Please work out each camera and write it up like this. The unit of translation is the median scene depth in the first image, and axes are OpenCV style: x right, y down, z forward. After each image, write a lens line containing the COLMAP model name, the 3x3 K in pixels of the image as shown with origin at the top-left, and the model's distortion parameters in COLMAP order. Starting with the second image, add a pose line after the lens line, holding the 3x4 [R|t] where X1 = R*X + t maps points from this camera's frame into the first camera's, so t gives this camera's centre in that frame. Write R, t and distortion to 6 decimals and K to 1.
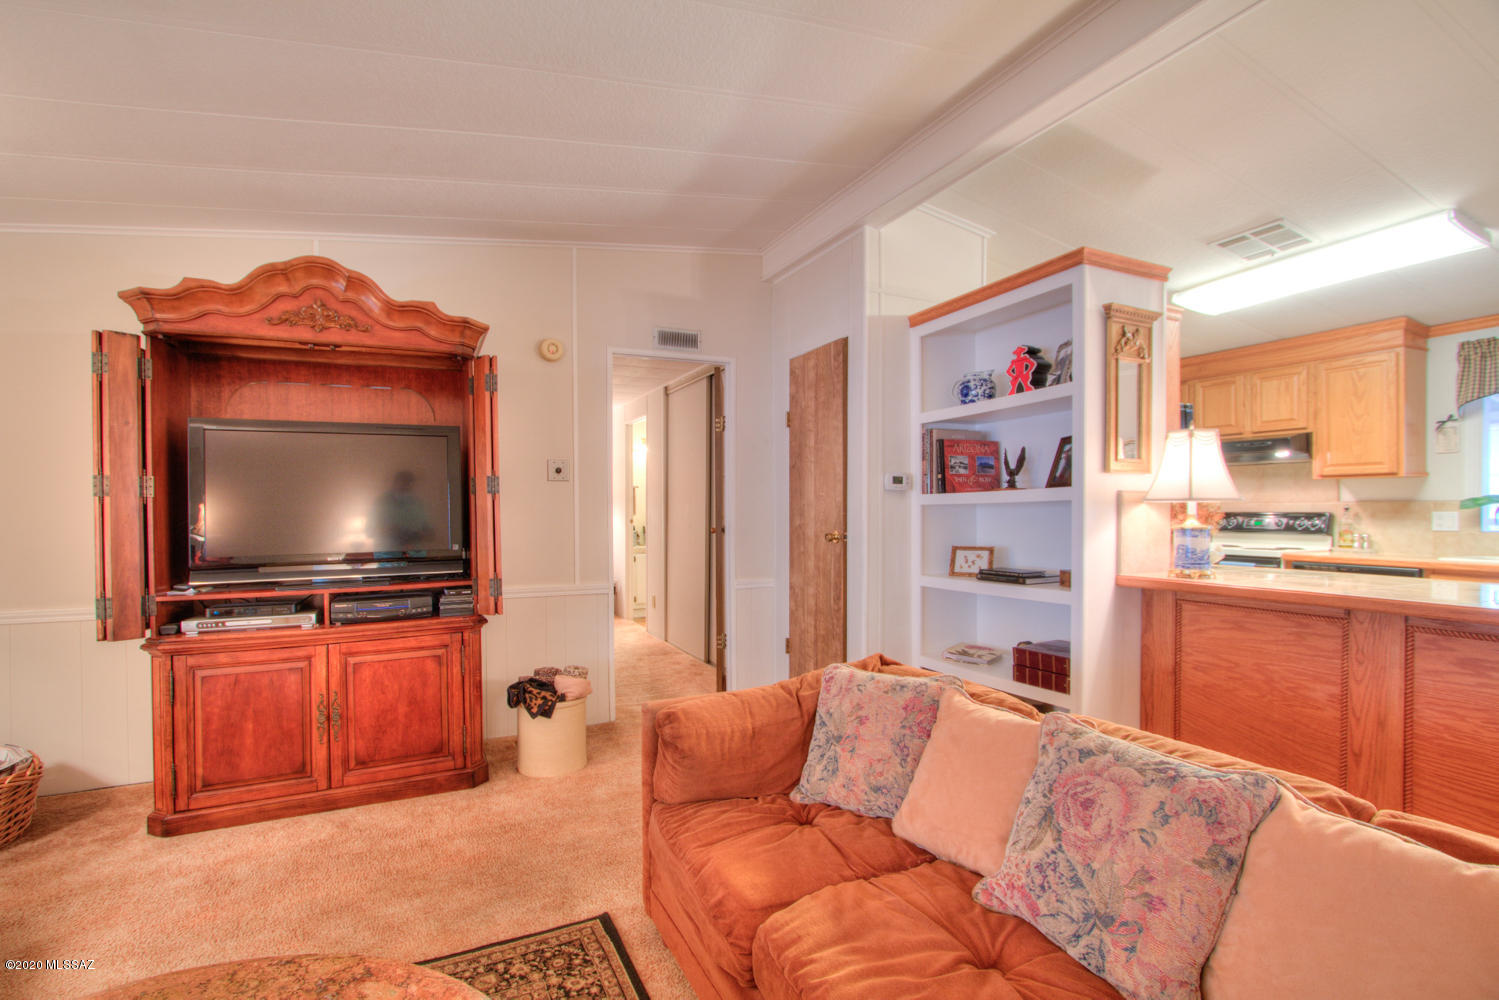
lens RADIAL K [[684.2, 0, 731.9], [0, 684.2, 516.1], [0, 0, 1]] dist [-0.017309, 0.000370]
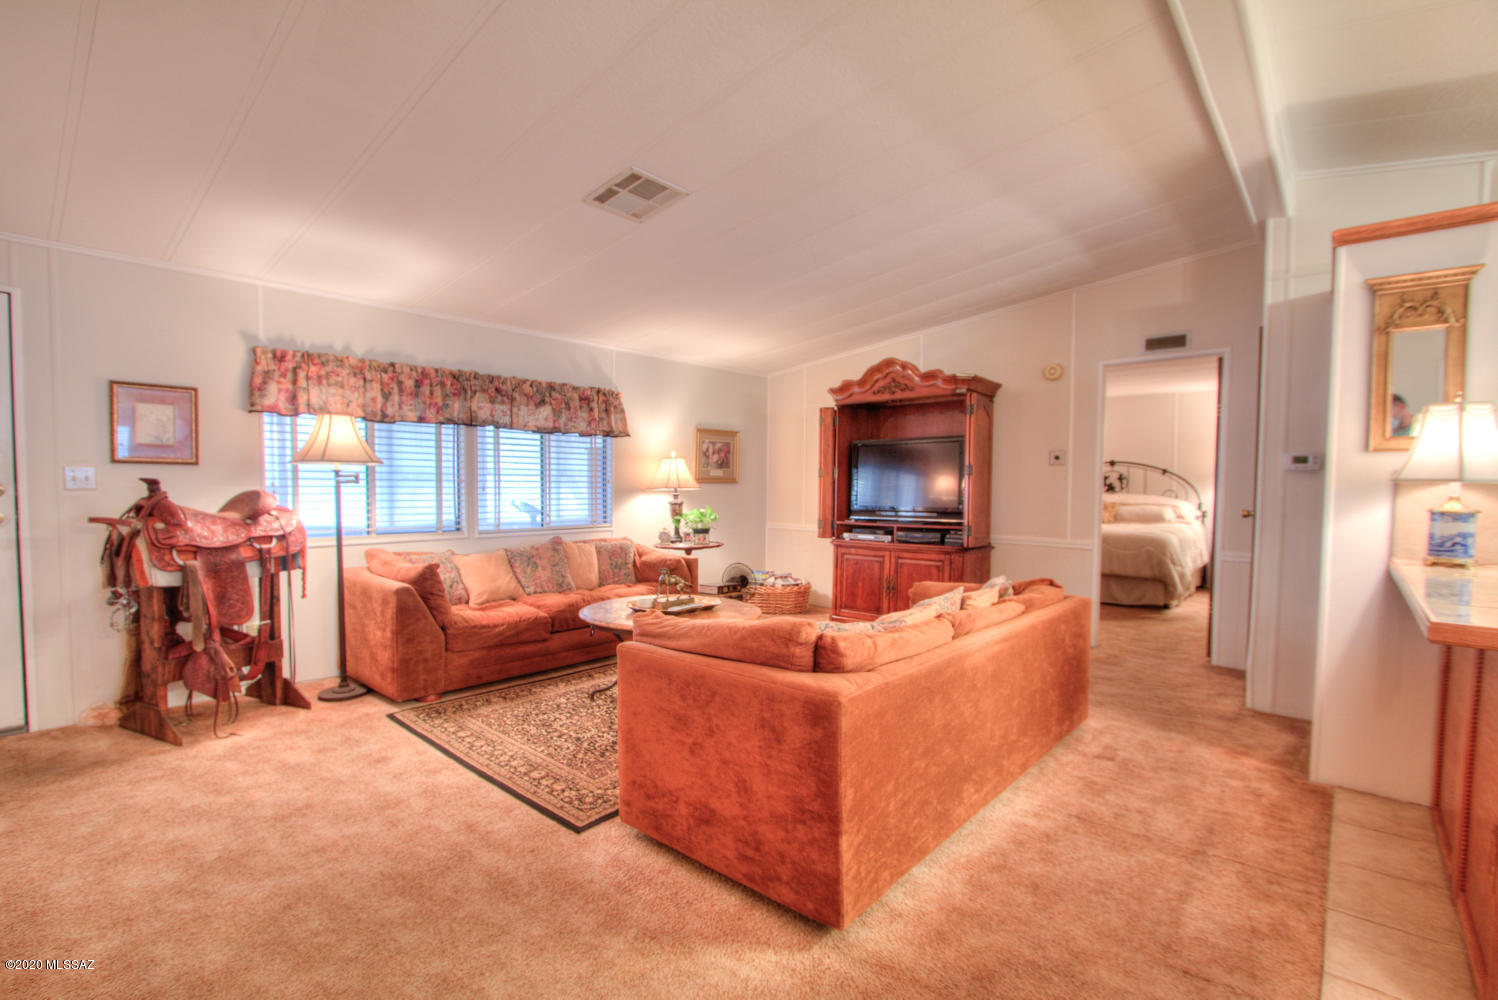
lens RADIAL K [[682.7, 0, 735.3], [0, 682.7, 511.5], [0, 0, 1]] dist [-0.016172, 0.001838]
pose [[0.393534, 0.046244, -0.918146, 0.989236], [-0.018858, 0.998930, 0.042230, -0.003814], [0.919116, 0.000695, 0.393985, -0.196335]]
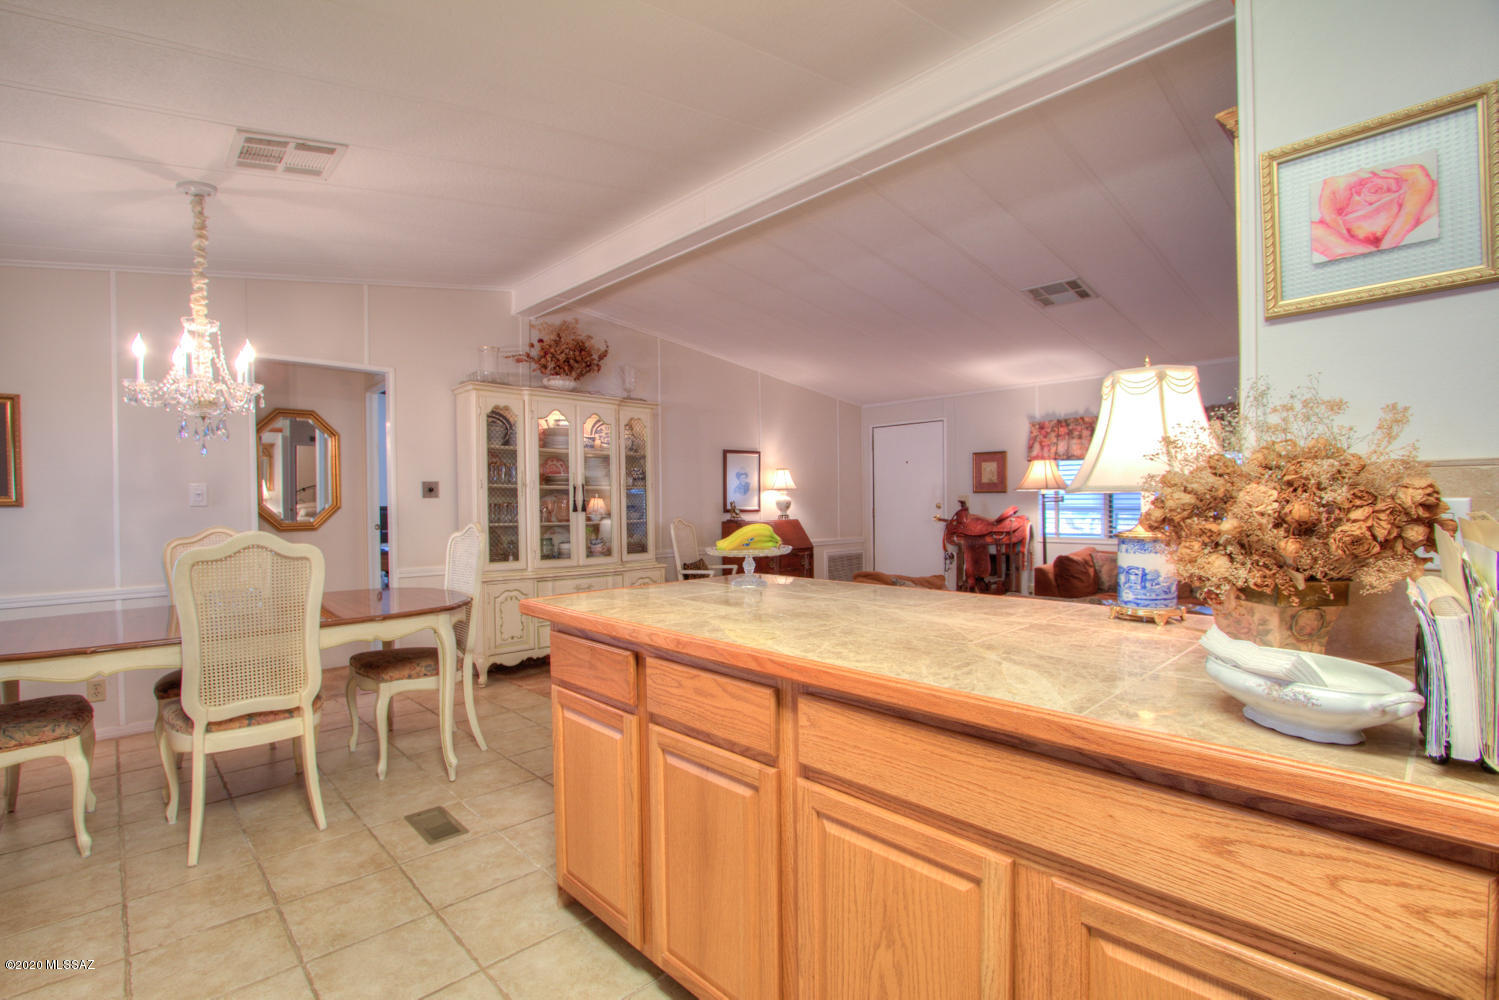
lens RADIAL K [[683.2, 0, 735.8], [0, 683.2, 511.5], [0, 0, 1]] dist [-0.016172, 0.001838]
pose [[-0.947646, 0.015447, -0.318950, 1.059729], [0.007911, 0.999658, 0.024909, -0.019131], [0.319226, 0.021082, -0.947444, 1.260268]]
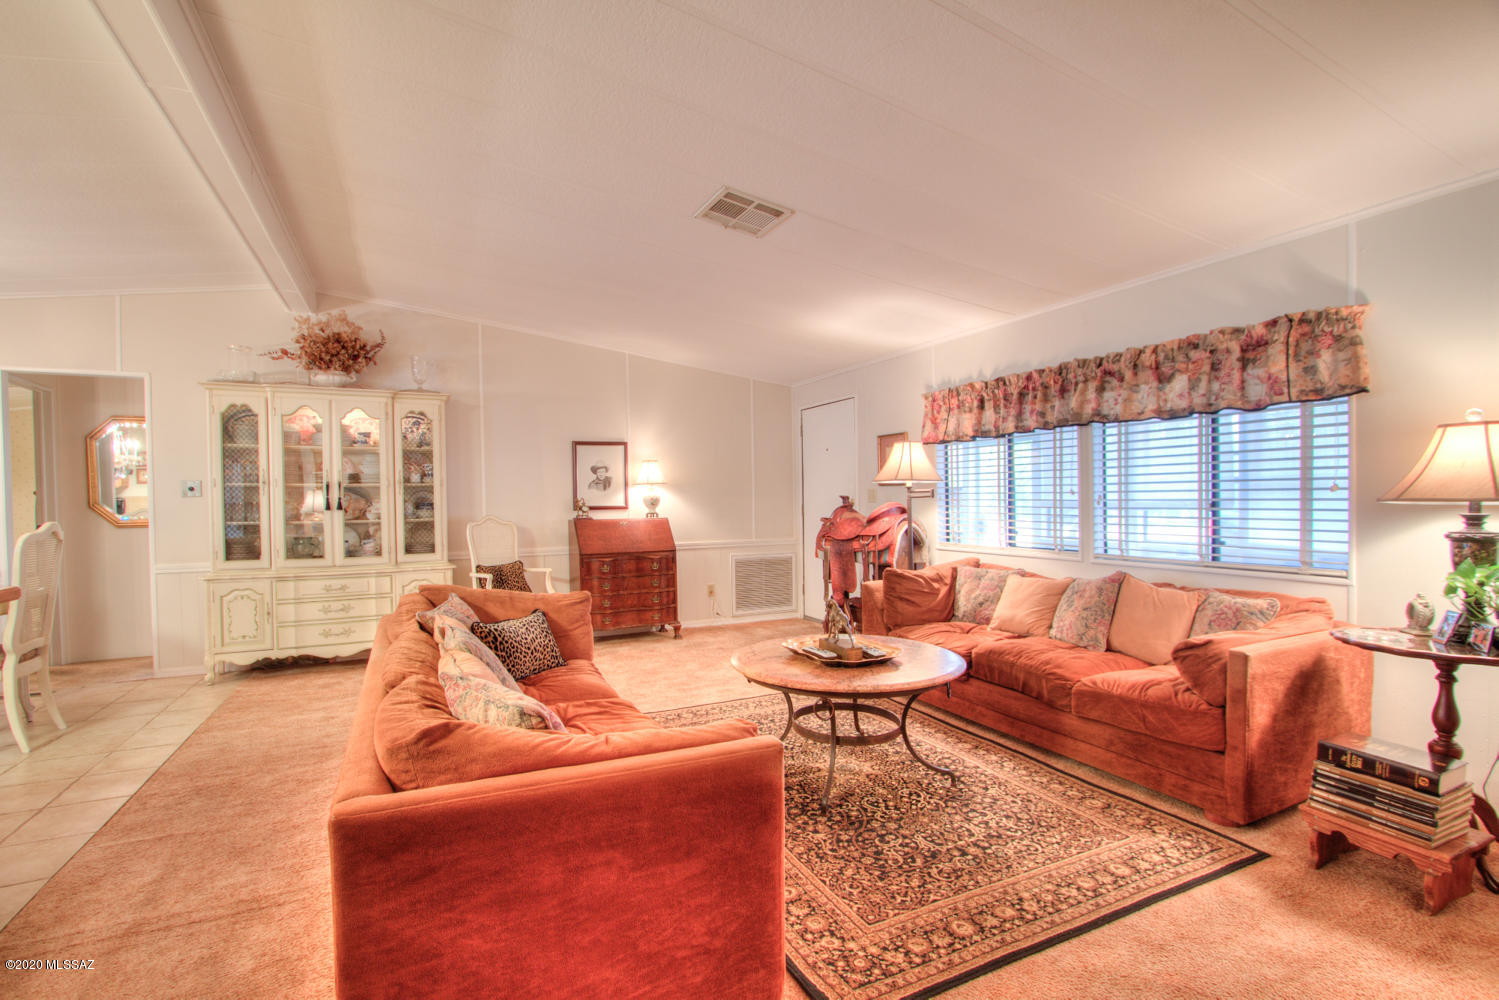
lens RADIAL K [[683.2, 0, 735.8], [0, 683.2, 511.5], [0, 0, 1]] dist [-0.016172, 0.001838]
pose [[-0.999752, 0.016680, -0.014778, -0.046032], [0.016233, 0.999422, 0.029877, -0.009446], [0.015268, 0.029630, -0.999444, 1.179062]]
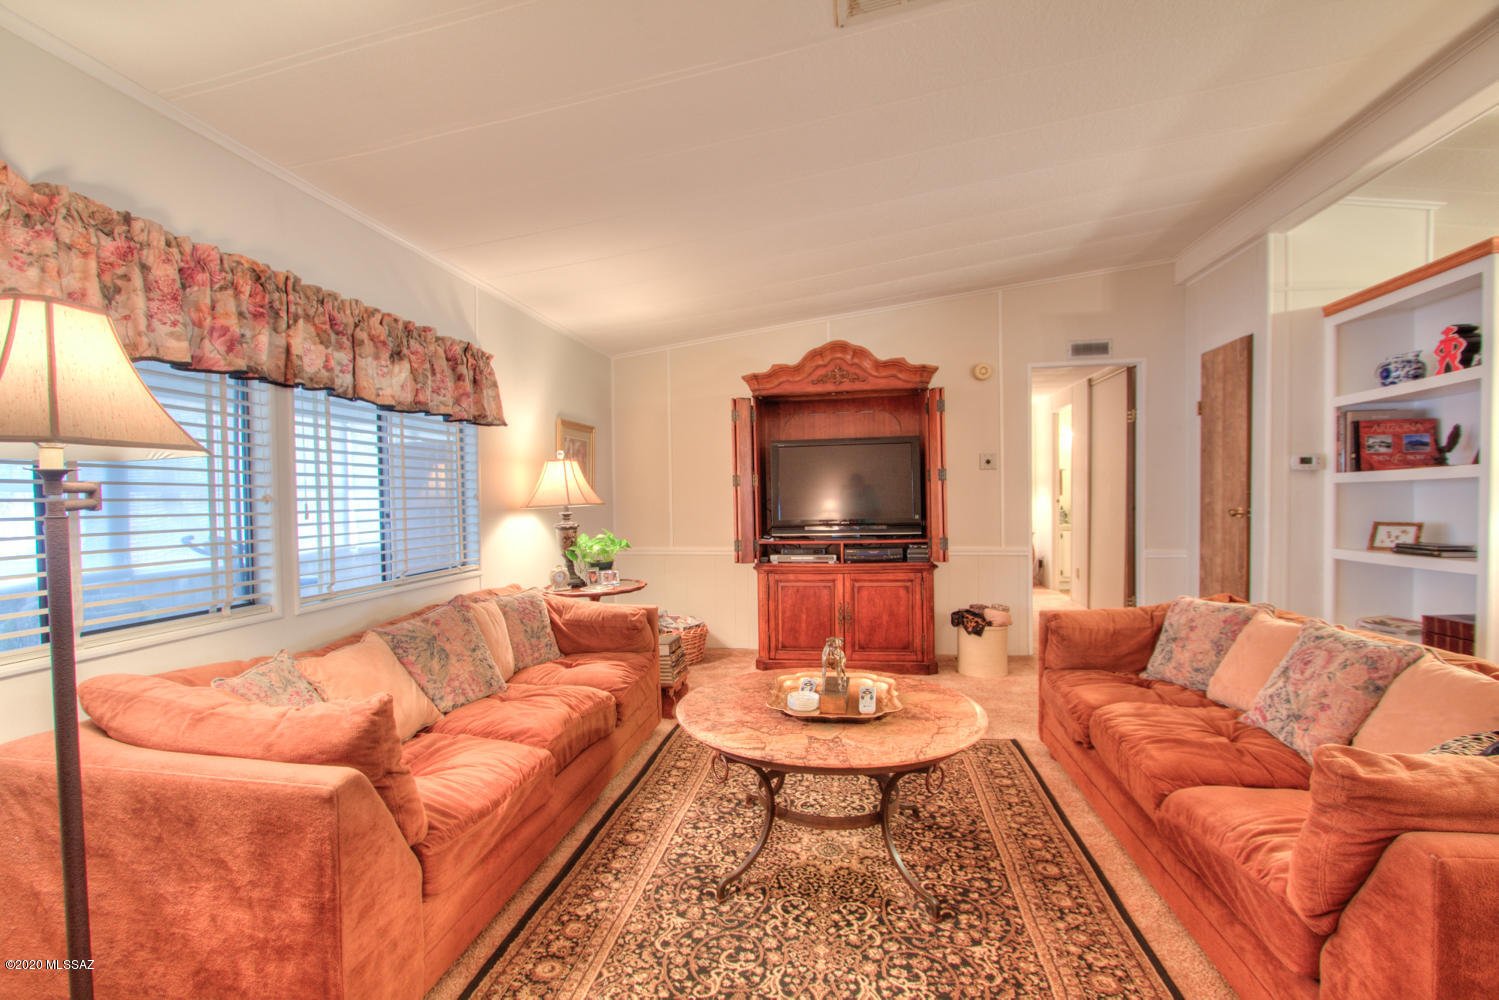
lens RADIAL K [[683.2, 0, 735.8], [0, 683.2, 511.5], [0, 0, 1]] dist [-0.016172, 0.001838]
pose [[0.821031, 0.005861, -0.570853, 0.131251], [0.004736, 0.999843, 0.017077, 0.007077], [0.570863, -0.016724, 0.820875, -0.482382]]
